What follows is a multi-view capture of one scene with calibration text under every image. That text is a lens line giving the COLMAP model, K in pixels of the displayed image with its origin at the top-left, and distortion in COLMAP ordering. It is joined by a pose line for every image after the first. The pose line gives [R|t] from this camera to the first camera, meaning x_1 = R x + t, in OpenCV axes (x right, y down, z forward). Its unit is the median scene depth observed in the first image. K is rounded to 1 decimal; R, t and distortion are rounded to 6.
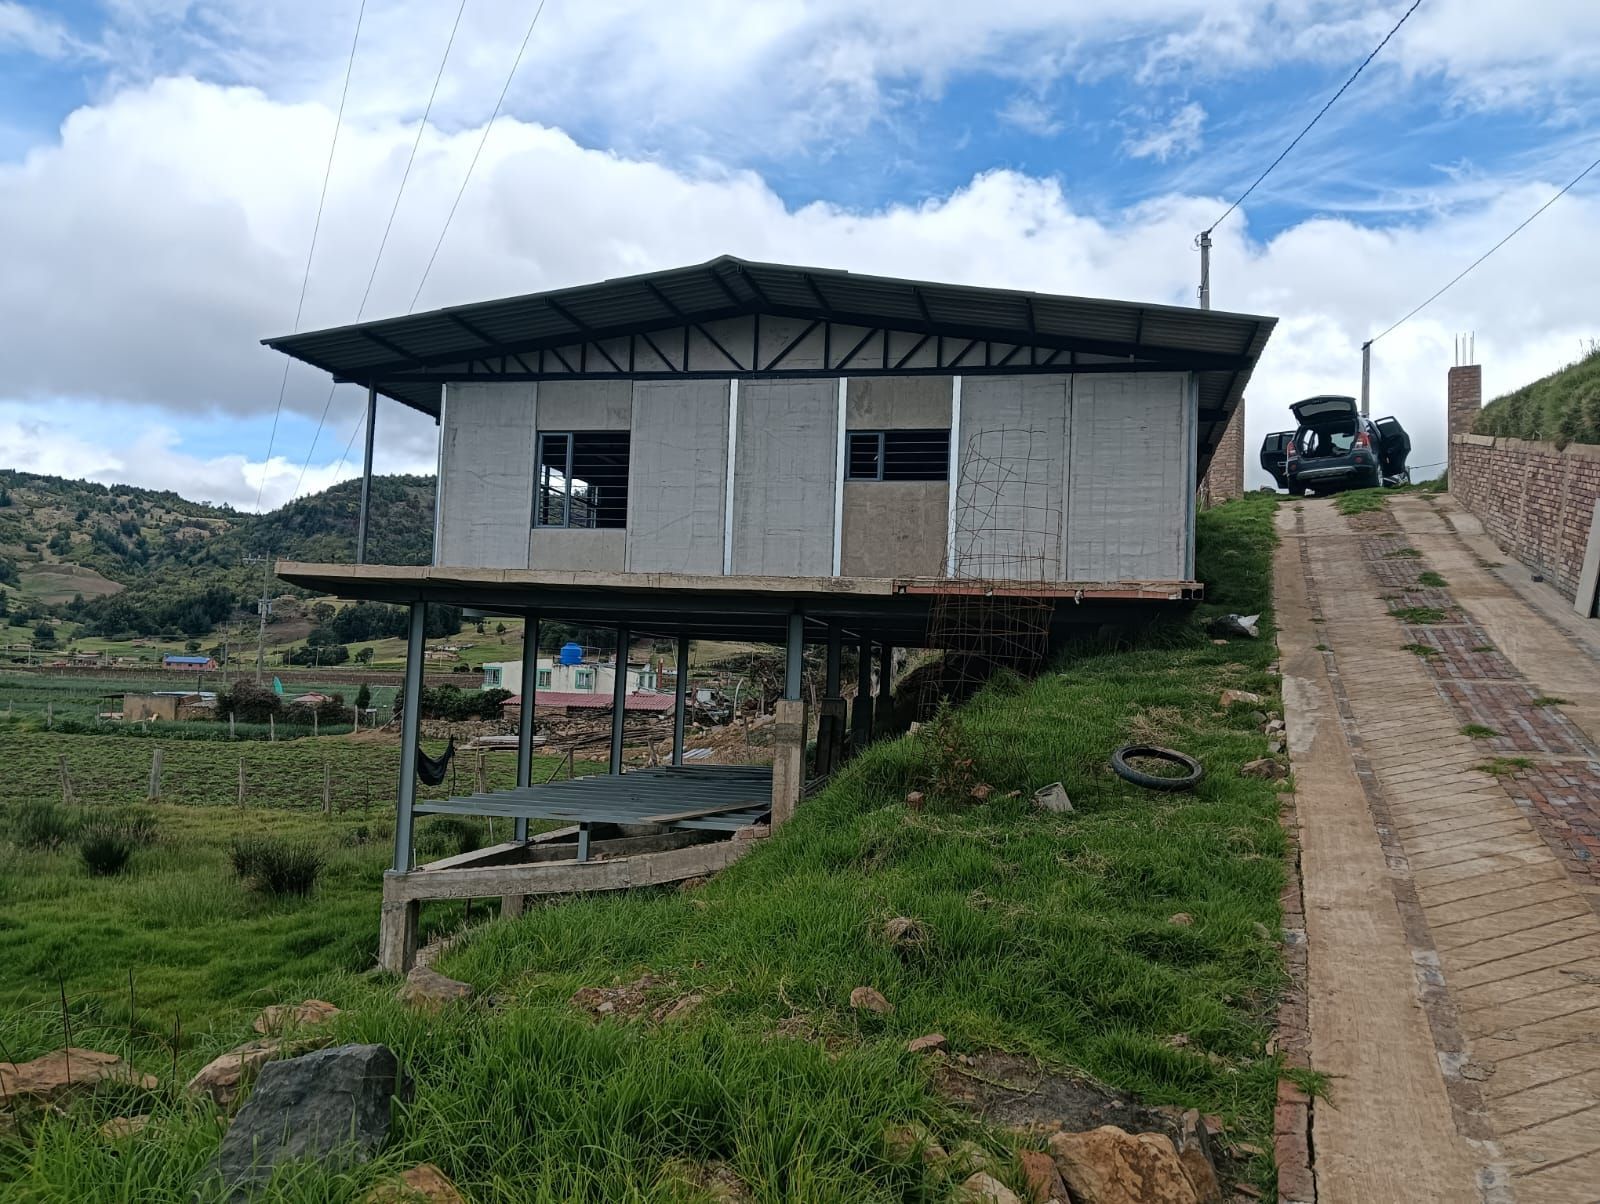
lens RADIAL K [[1285.1, 0, 805.8], [0, 1285.1, 590.9], [0, 0, 1]] dist [0.056764, -0.116340]
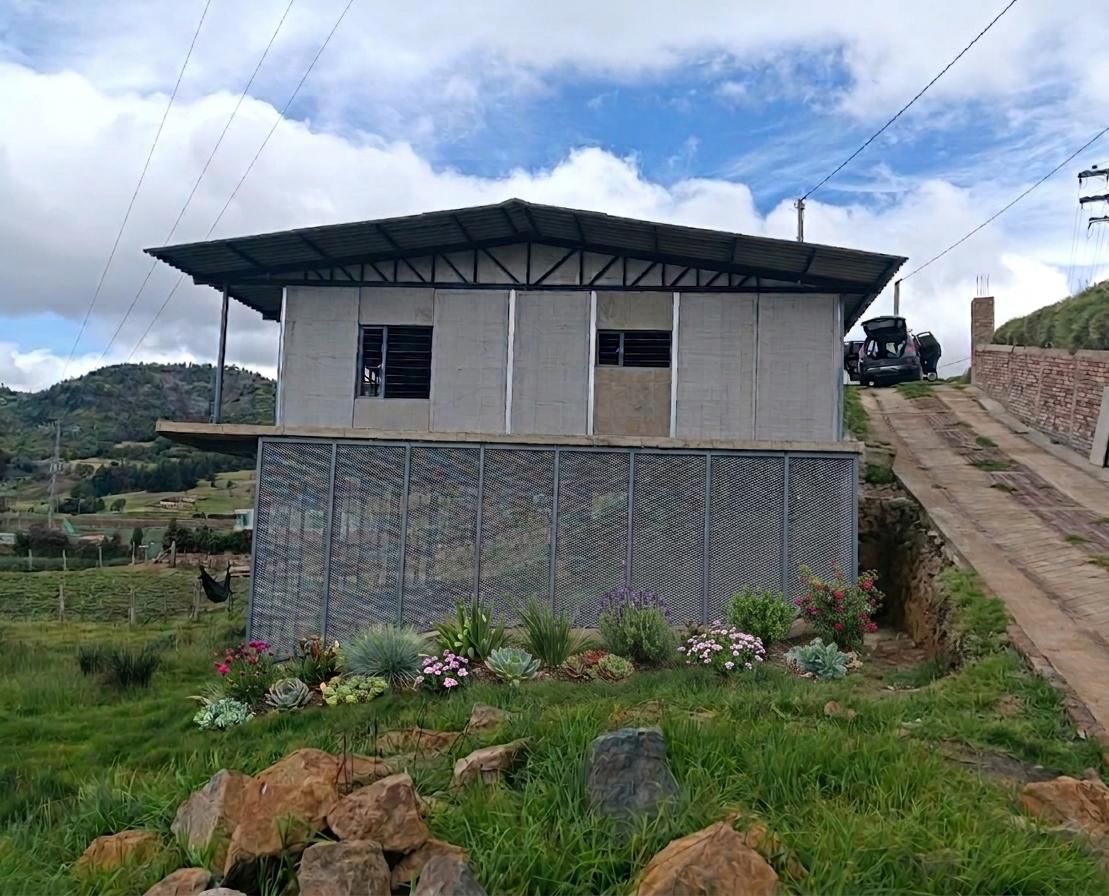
lens RADIAL K [[957.5, 0, 590.5], [0, 957.5, 432.0], [0, 0, 1]] dist [0.081136, -0.227192]
pose [[0.988956, 0.007981, 0.147996, -0.119778], [-0.003935, 0.999611, -0.027610, 0.011775], [-0.148159, 0.026722, 0.988602, -0.004862]]
